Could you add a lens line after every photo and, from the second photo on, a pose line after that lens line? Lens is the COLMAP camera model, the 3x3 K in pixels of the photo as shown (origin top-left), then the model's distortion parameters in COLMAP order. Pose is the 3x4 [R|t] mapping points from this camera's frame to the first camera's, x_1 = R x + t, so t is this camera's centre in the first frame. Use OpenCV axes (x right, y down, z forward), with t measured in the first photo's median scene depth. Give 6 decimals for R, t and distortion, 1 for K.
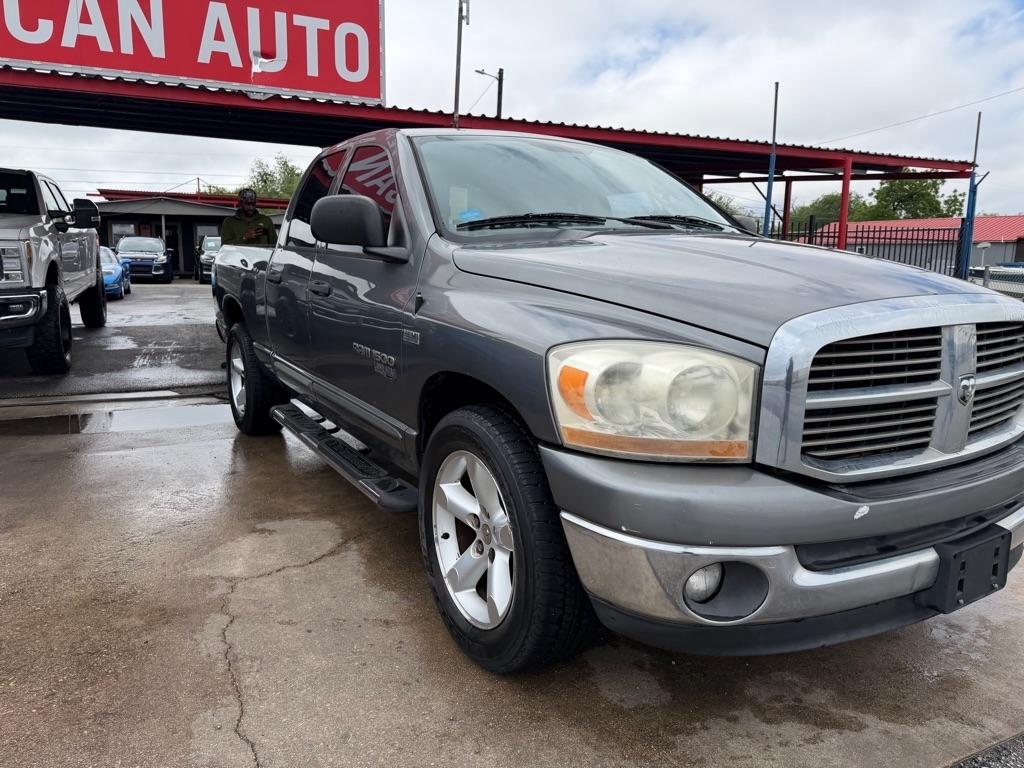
lens RADIAL K [[743.3, 0, 510.0], [0, 743.3, 375.1], [0, 0, 1]] dist [0.040662, -0.042845]
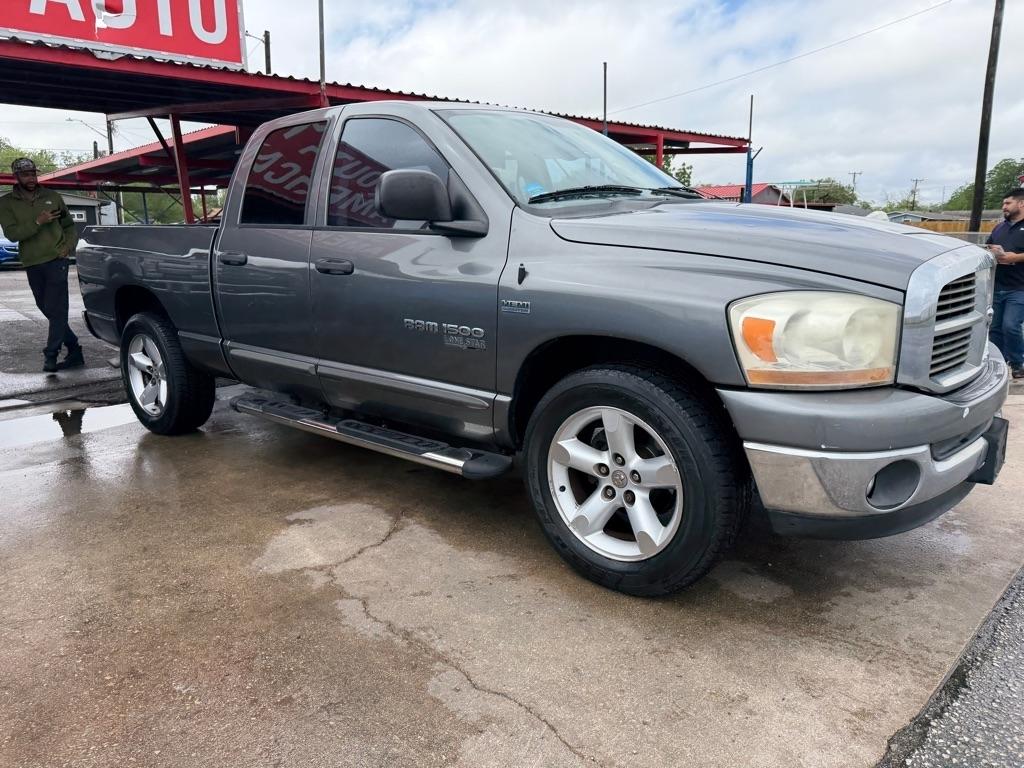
lens RADIAL K [[743.3, 0, 516.2], [0, 743.3, 376.9], [0, 0, 1]] dist [0.040662, -0.042845]
pose [[0.945114, -0.089754, 0.314171, -0.432474], [0.077996, 0.995708, 0.049827, -0.004021], [-0.317295, -0.022588, 0.948058, 0.001994]]
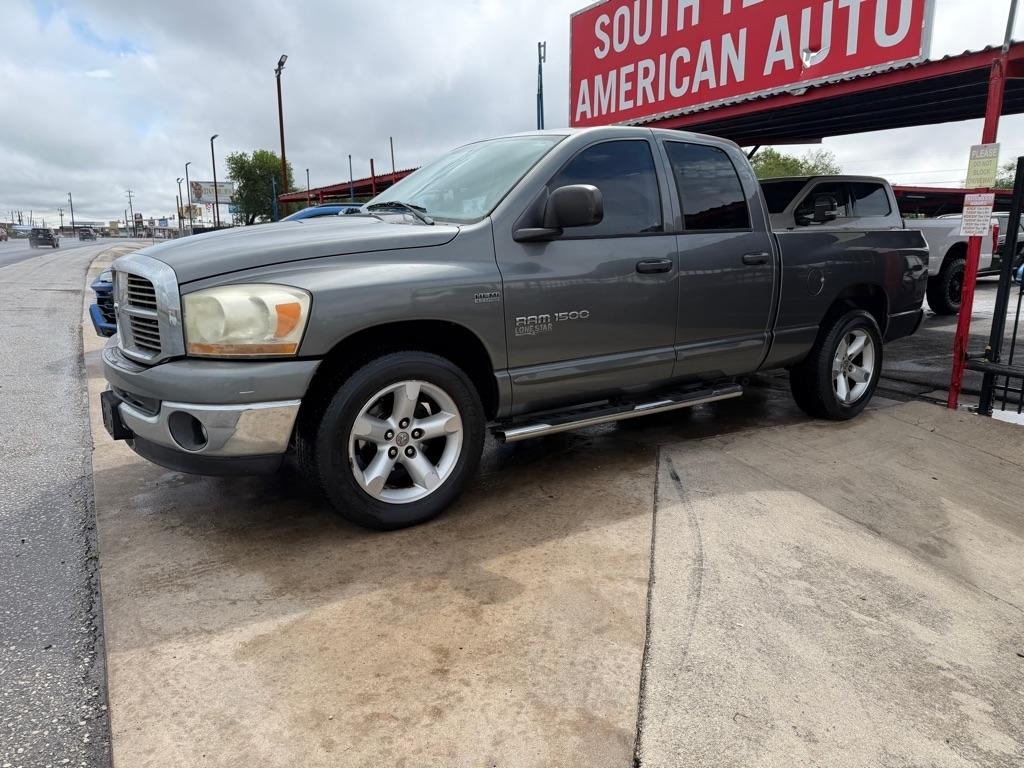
lens RADIAL K [[721.9, 0, 517.5], [0, 721.9, 380.6], [0, 0, 1]] dist [0.036975, -0.050964]
pose [[0.089328, 0.185197, -0.978633, 1.615861], [-0.127176, 0.976639, 0.173211, -0.211645], [0.987850, 0.108986, 0.110794, 1.172665]]
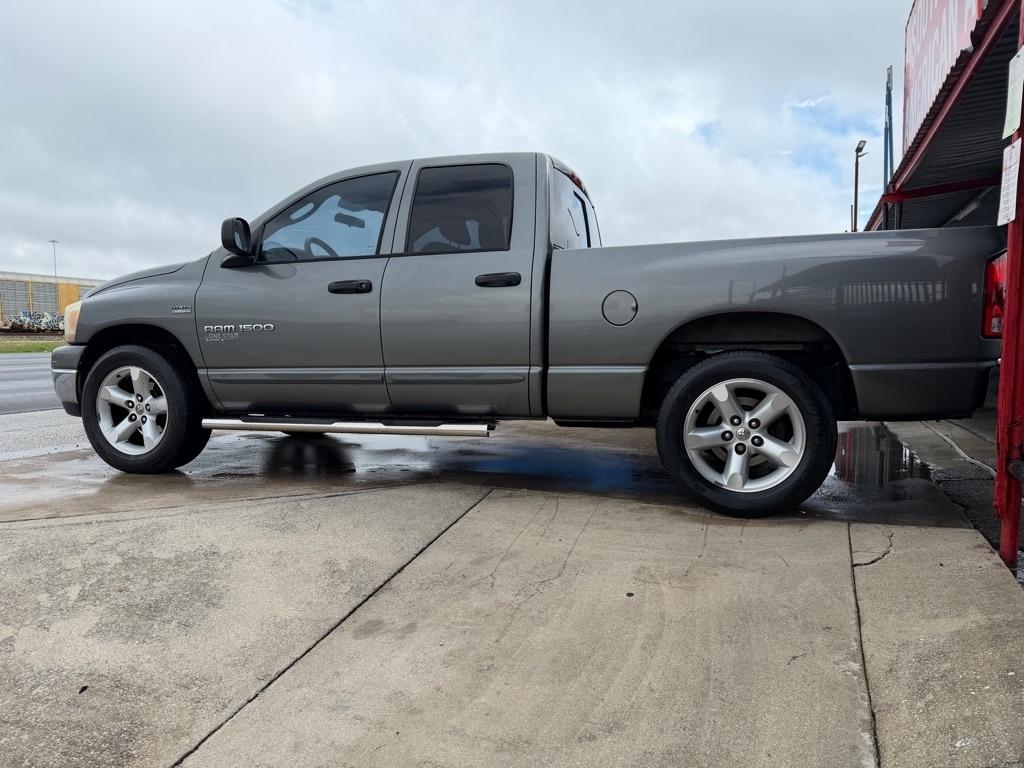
lens RADIAL K [[721.9, 0, 524.7], [0, 721.9, 384.1], [0, 0, 1]] dist [0.036975, -0.050964]
pose [[-0.732404, 0.037715, -0.679824, 0.991500], [-0.088977, 0.984601, 0.150482, -0.273470], [0.675031, 0.170702, -0.717770, 2.804153]]
